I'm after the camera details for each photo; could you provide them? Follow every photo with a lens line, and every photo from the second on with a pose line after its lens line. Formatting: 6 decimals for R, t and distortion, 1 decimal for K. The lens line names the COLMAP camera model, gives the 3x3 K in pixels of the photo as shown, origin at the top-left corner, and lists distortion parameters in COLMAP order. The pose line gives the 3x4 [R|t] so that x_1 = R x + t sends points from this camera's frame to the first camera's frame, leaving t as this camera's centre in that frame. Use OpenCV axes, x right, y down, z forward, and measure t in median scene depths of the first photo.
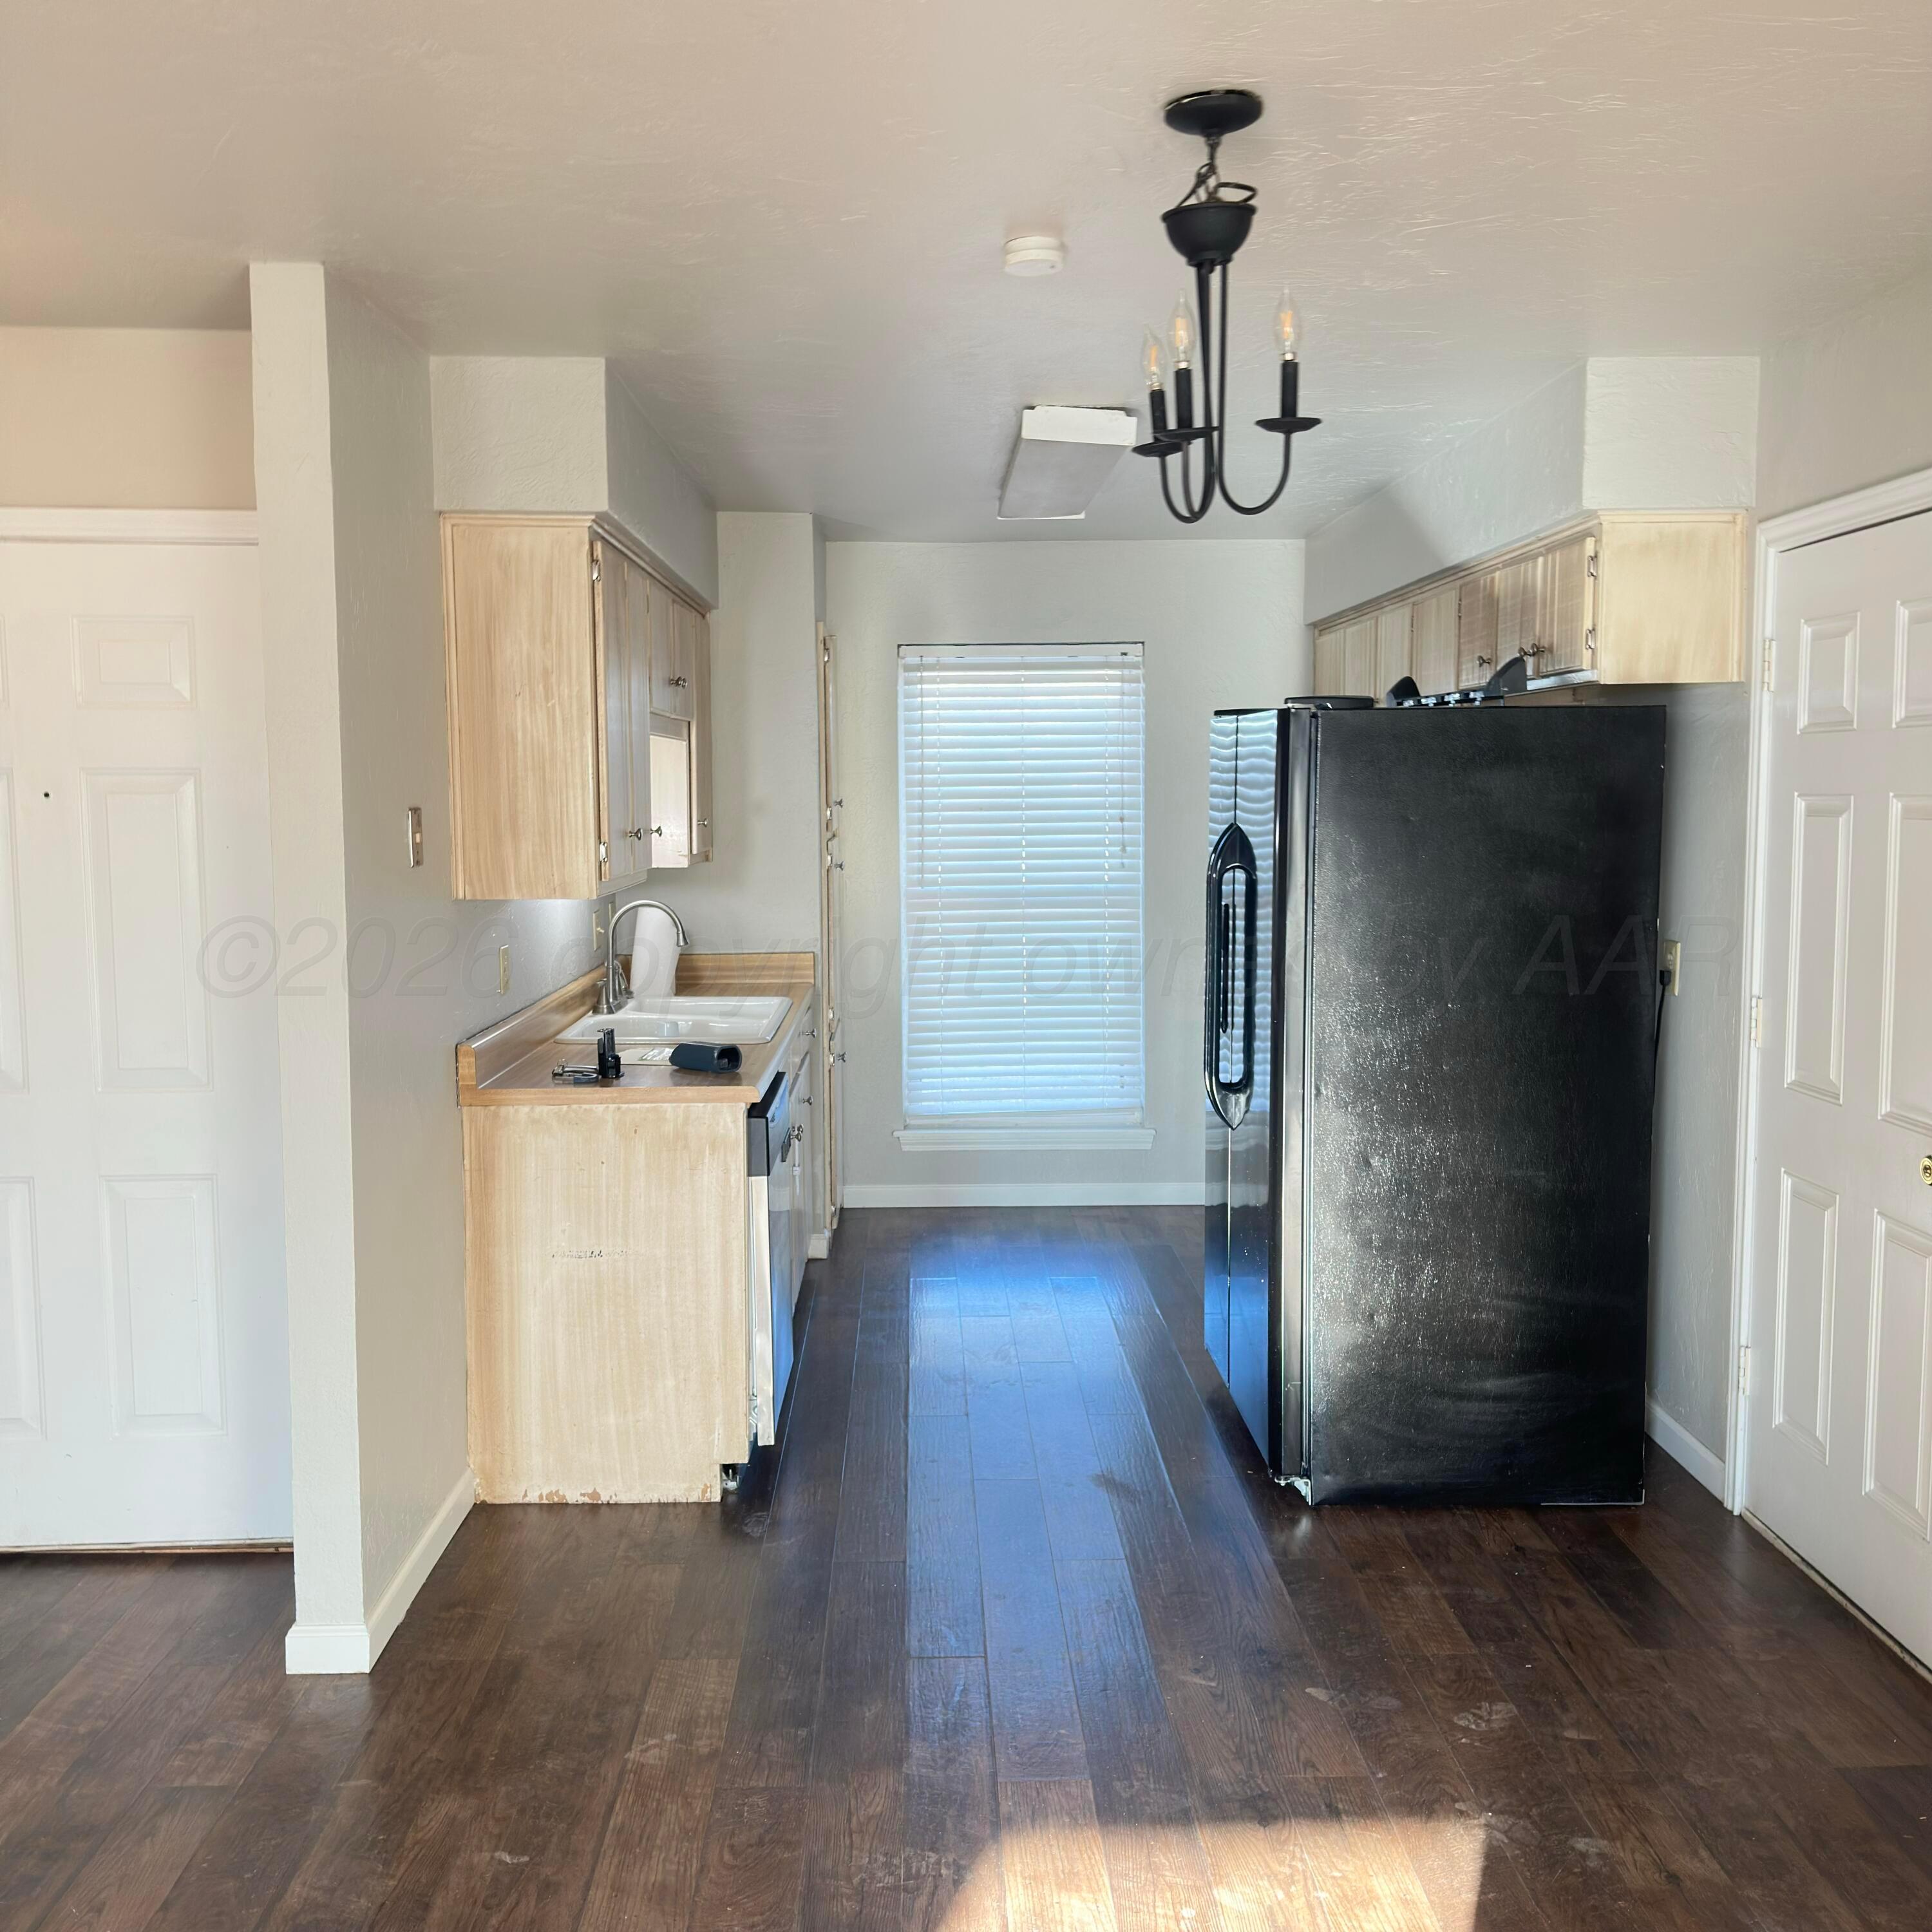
lens RADIAL K [[1822.9, 0, 973.8], [0, 1822.9, 915.7], [0, 0, 1]] dist [0.048653, -0.006025]
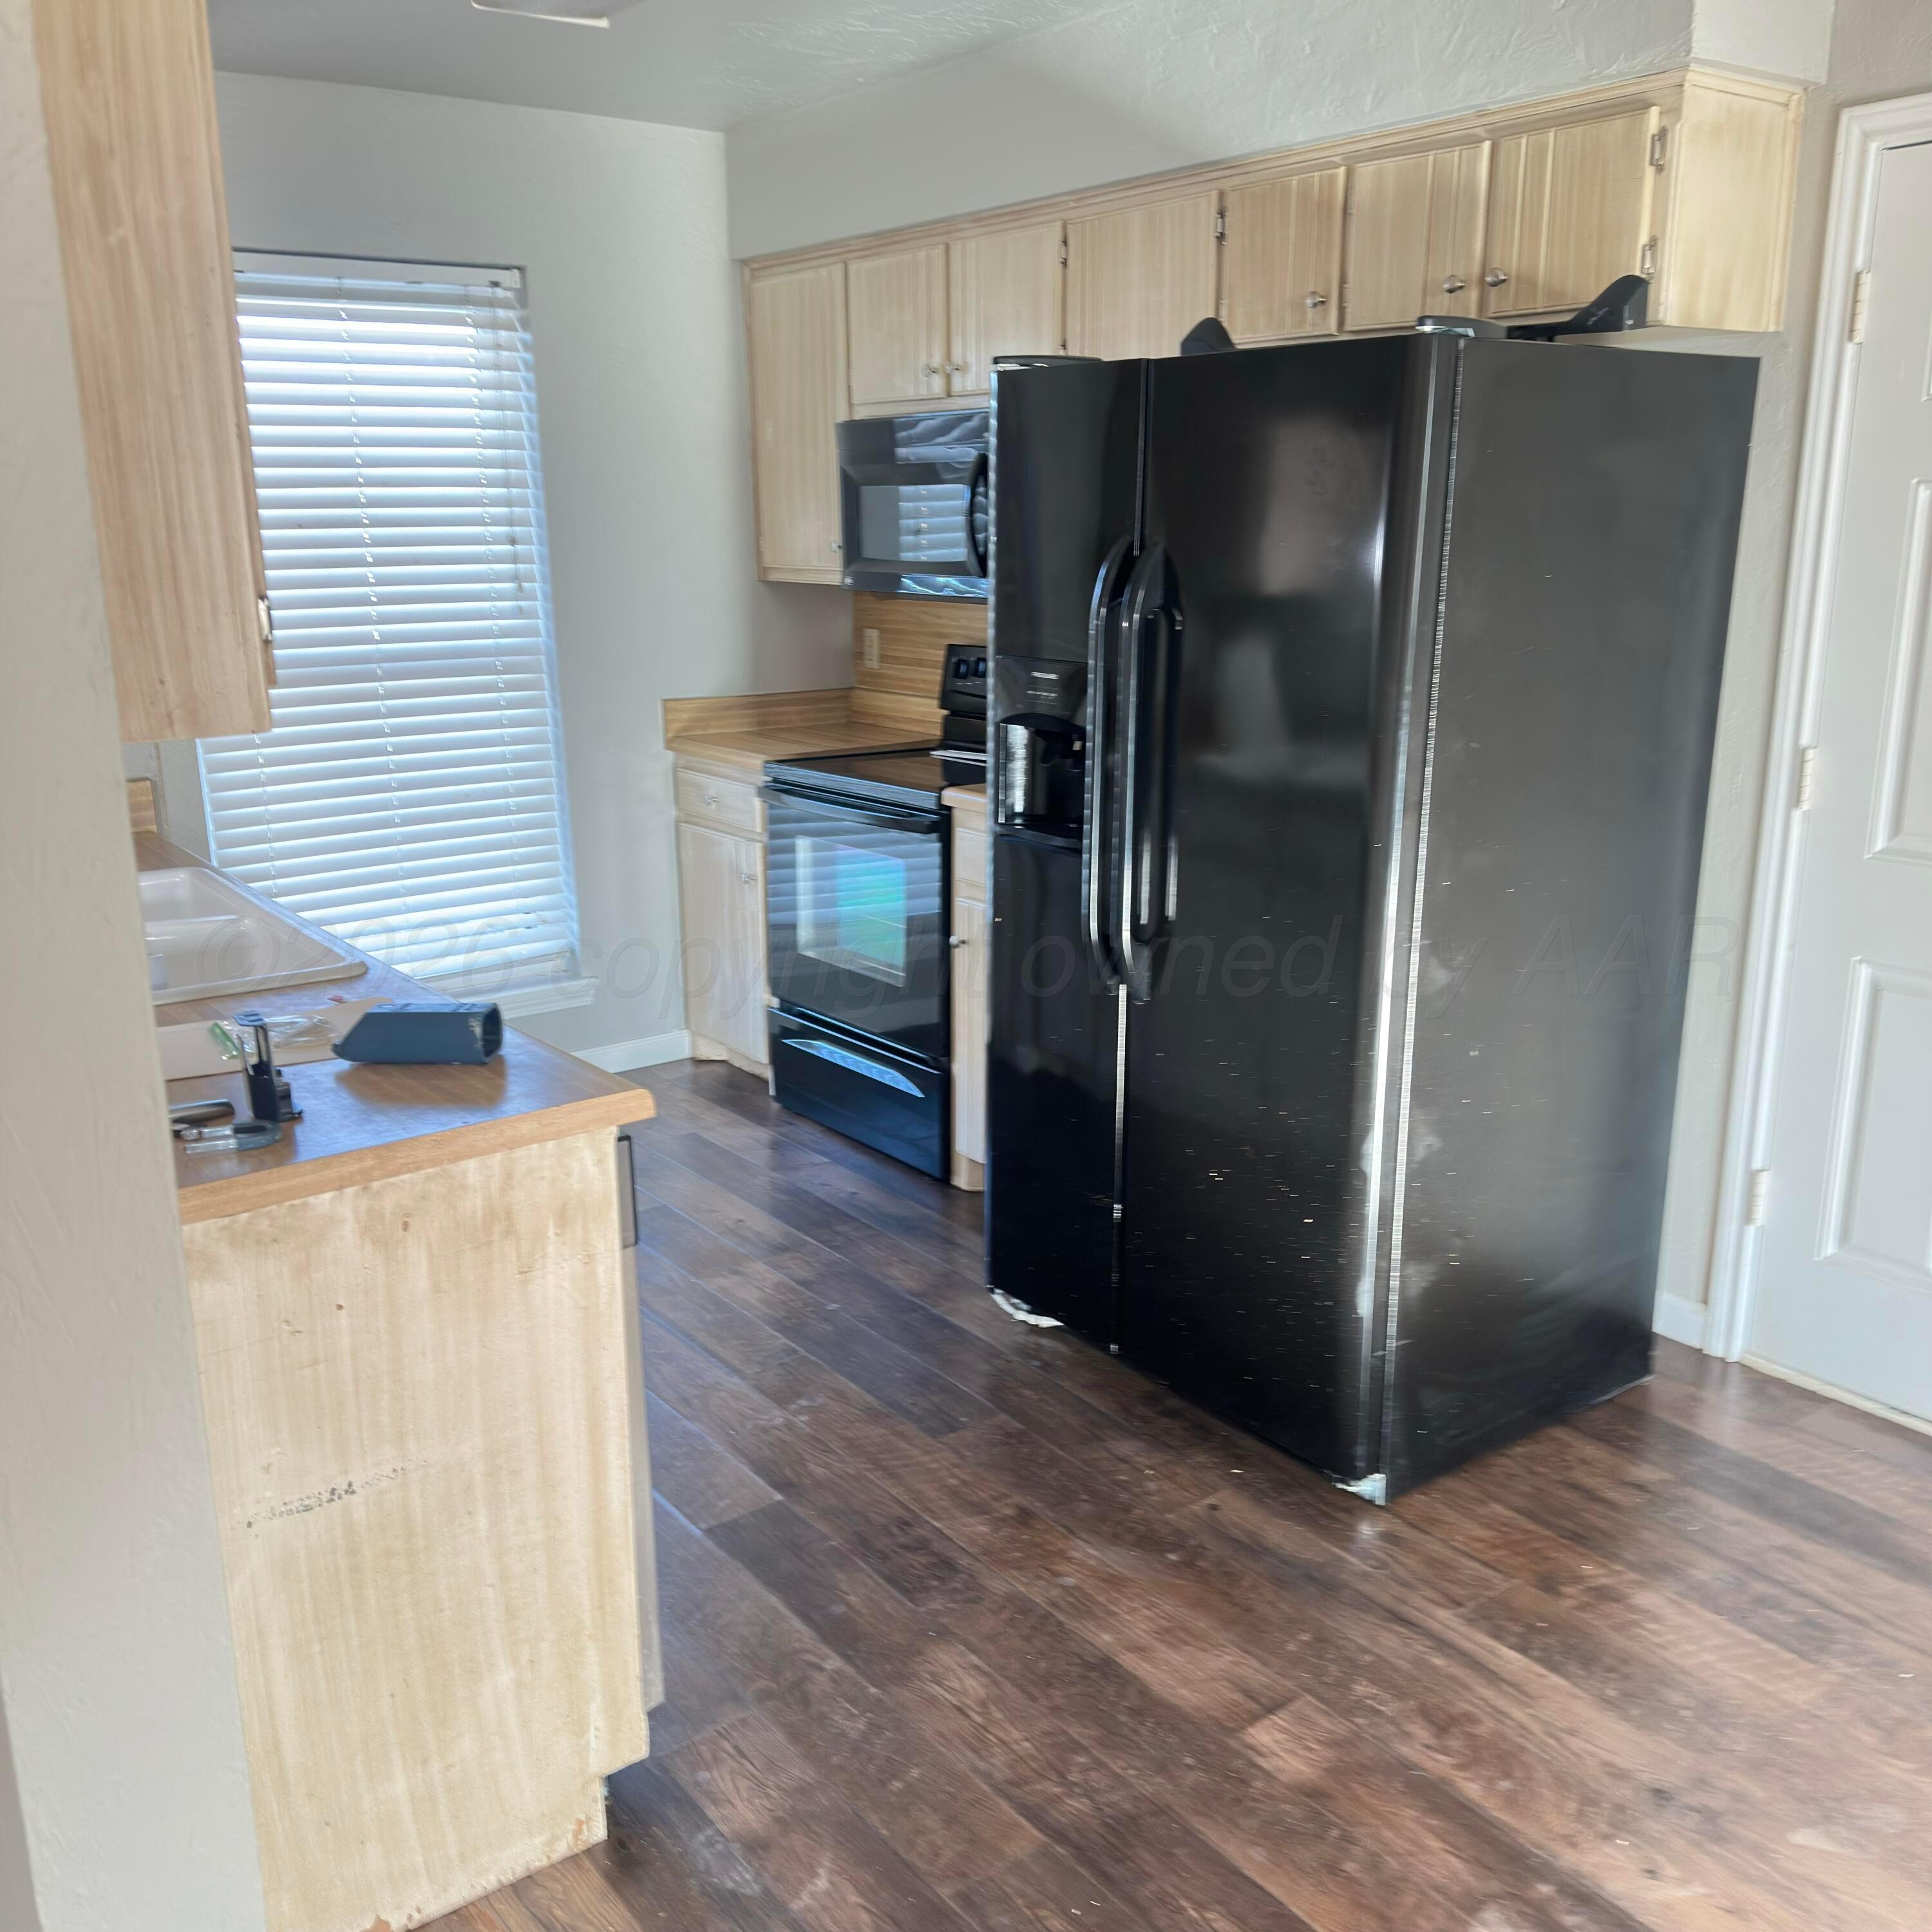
lens RADIAL K [[1811.8, 0, 966.0], [0, 1811.8, 966.0], [0, 0, 1]] dist [0.012178, -0.005756]
pose [[0.814501, -0.147980, 0.560972, -0.317486], [0.046049, 0.980362, 0.191752, -0.029247], [-0.578331, -0.130350, 0.805321, 0.550536]]
